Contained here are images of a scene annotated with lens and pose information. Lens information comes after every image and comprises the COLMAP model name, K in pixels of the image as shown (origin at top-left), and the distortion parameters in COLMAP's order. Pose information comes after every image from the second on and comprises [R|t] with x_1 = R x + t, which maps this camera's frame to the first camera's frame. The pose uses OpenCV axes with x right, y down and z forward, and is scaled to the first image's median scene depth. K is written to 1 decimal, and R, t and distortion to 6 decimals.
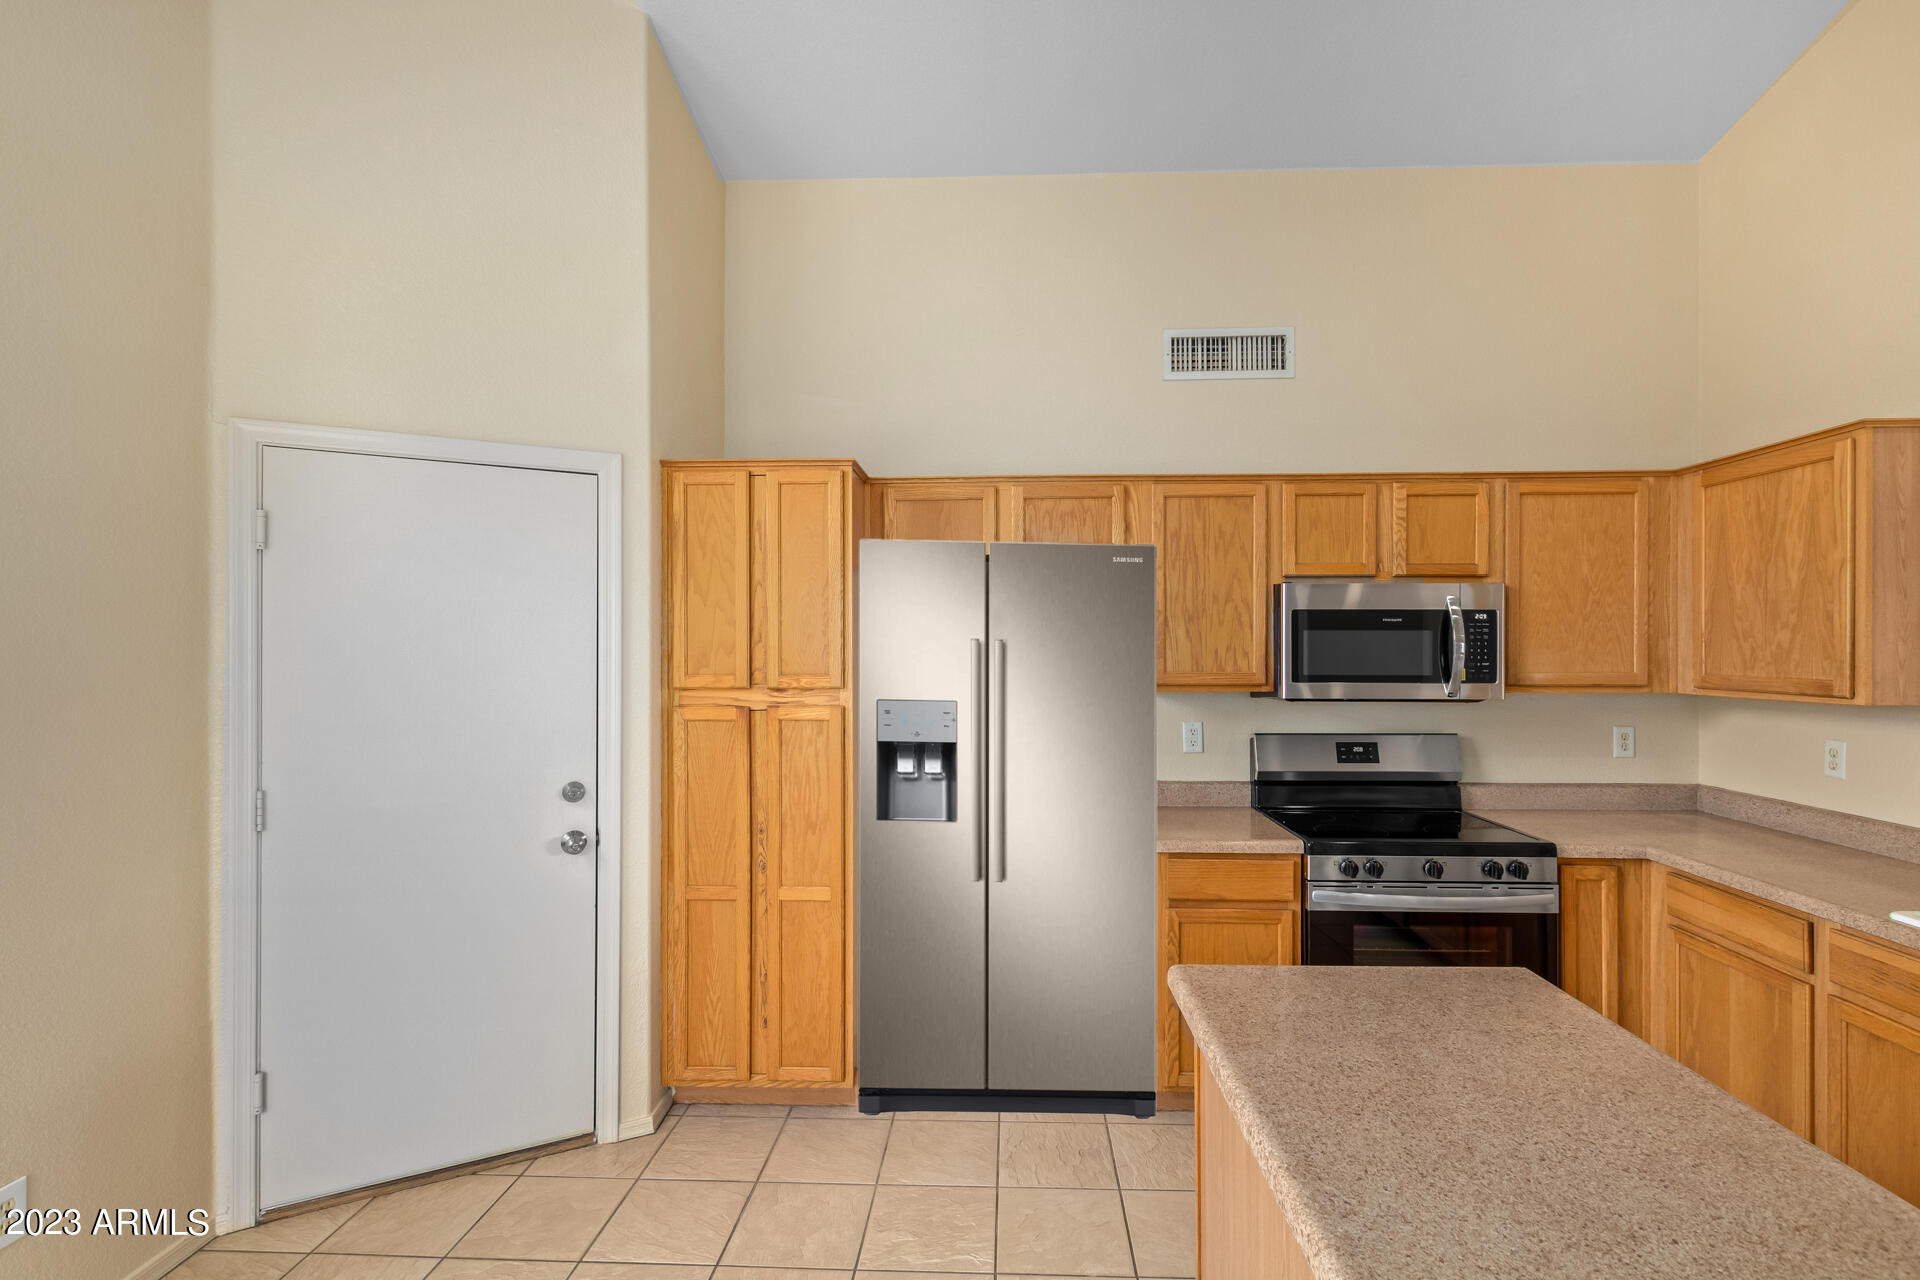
lens RADIAL K [[888.5, 0, 973.7], [0, 888.5, 645.7], [0, 0, 1]] dist [0.010329, 0.000153]
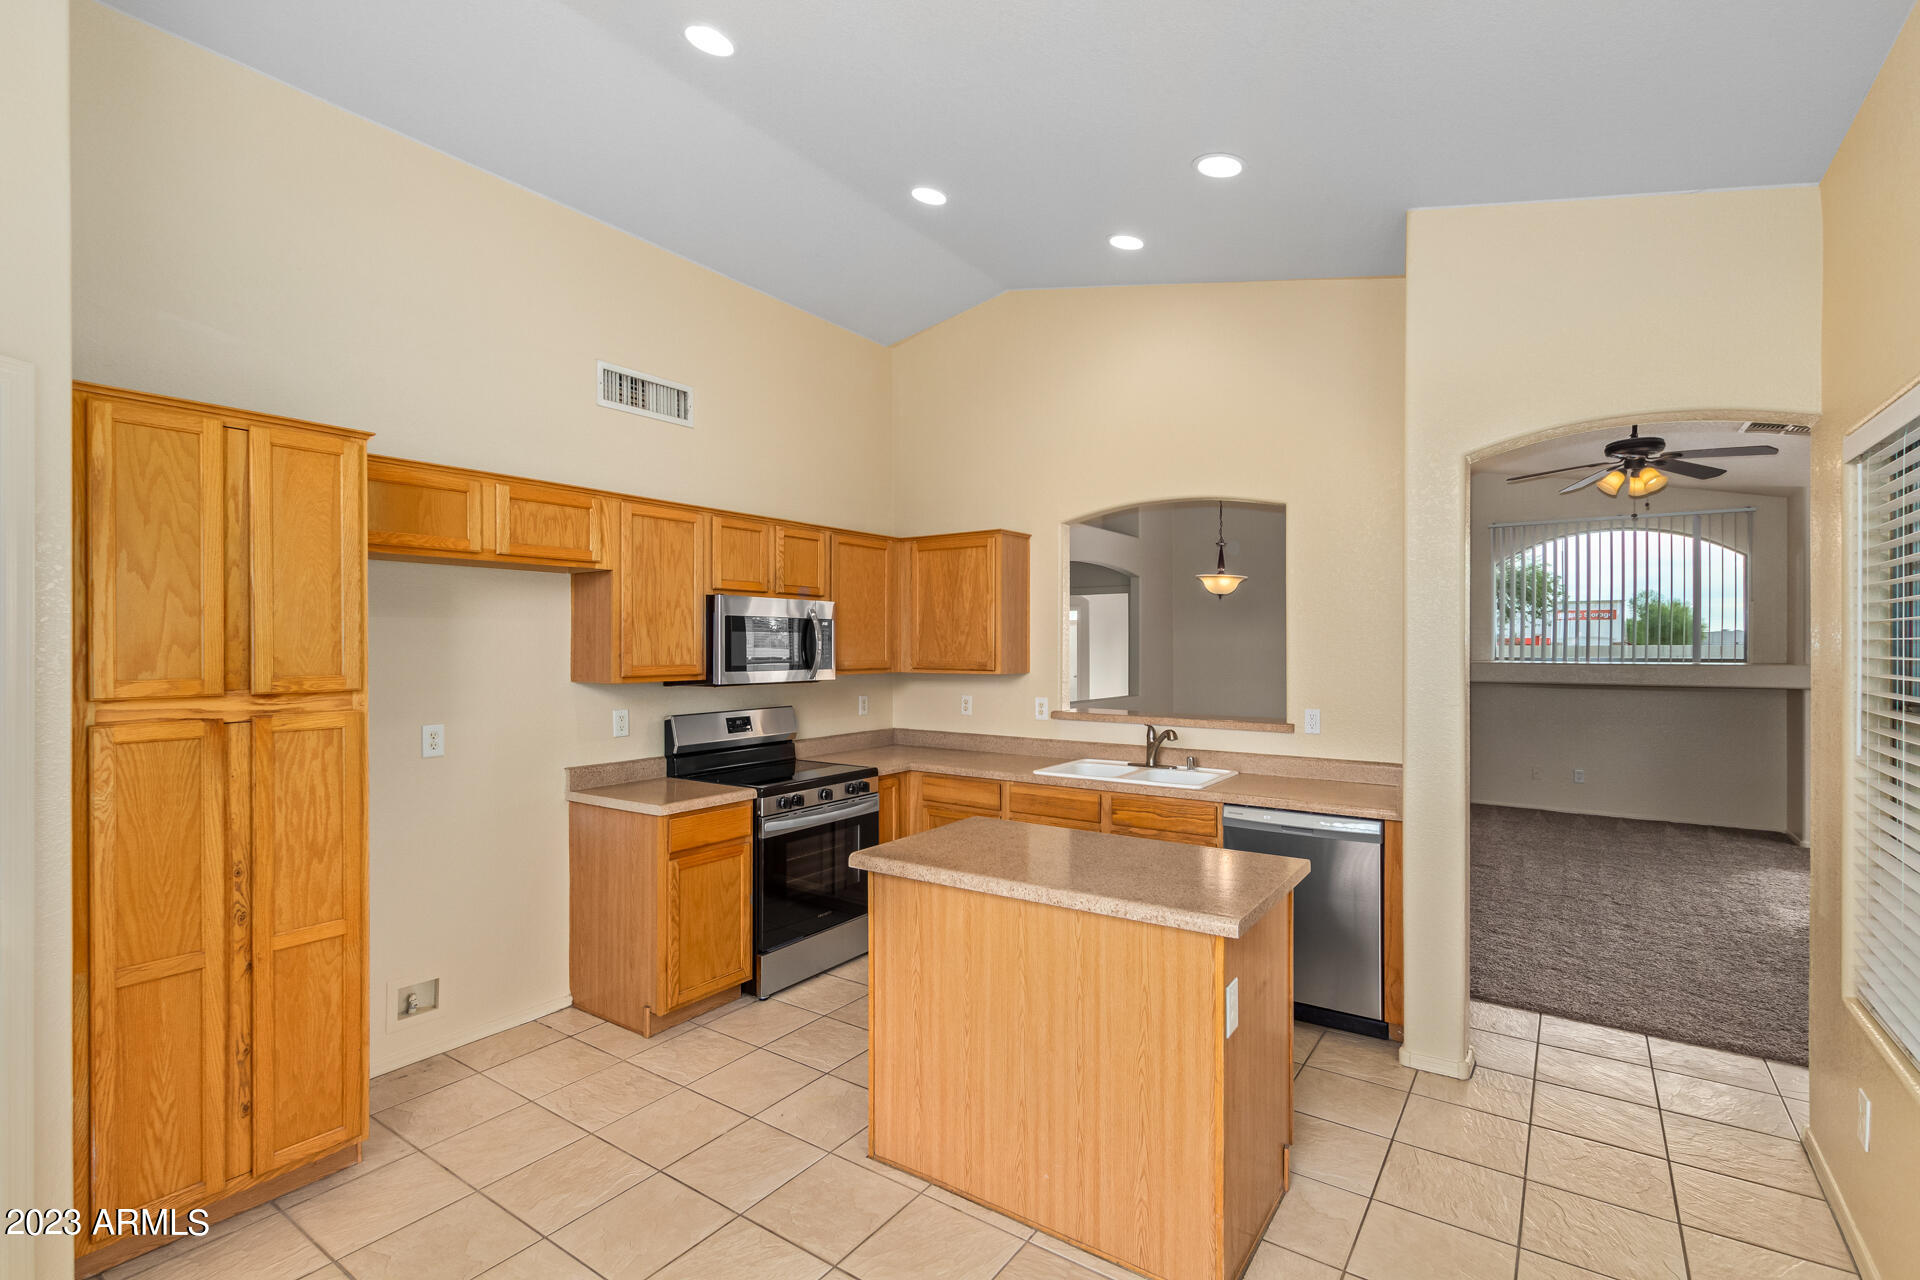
lens RADIAL K [[879.9, 0, 966.6], [0, 879.9, 647.4], [0, 0, 1]] dist [0.012607, -0.005396]
pose [[0.537414, -0.001930, 0.843317, -0.559166], [-0.000736, 0.999996, 0.002758, 0.002167], [-0.843319, -0.002103, 0.537410, 0.018767]]
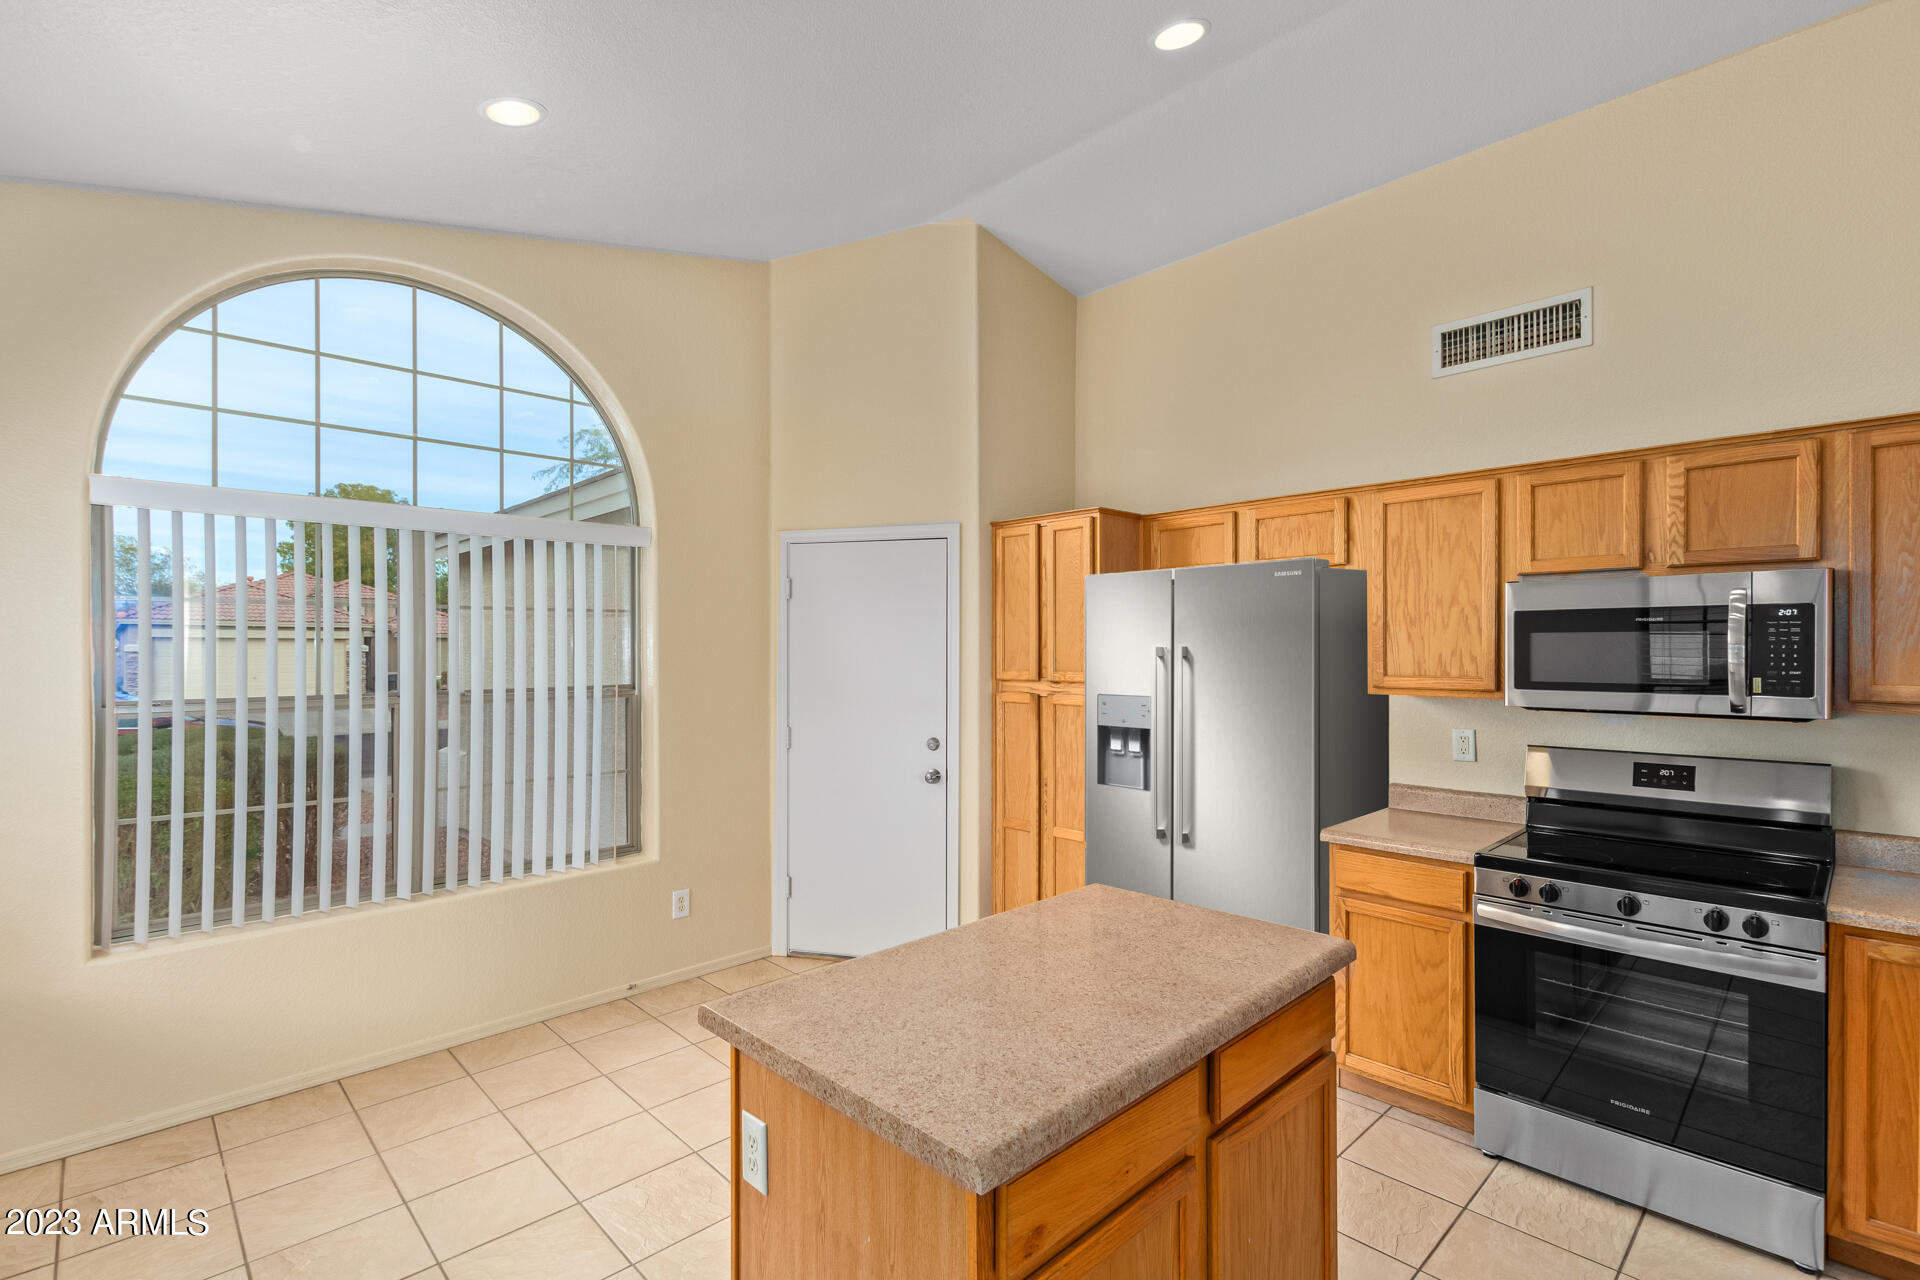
lens RADIAL K [[879.9, 0, 966.6], [0, 879.9, 647.4], [0, 0, 1]] dist [0.012607, -0.005396]
pose [[0.725998, -0.002483, -0.687692, 0.607781], [0.000576, 0.999995, -0.003003, 0.000252], [0.687697, 0.001784, 0.725996, -0.071825]]
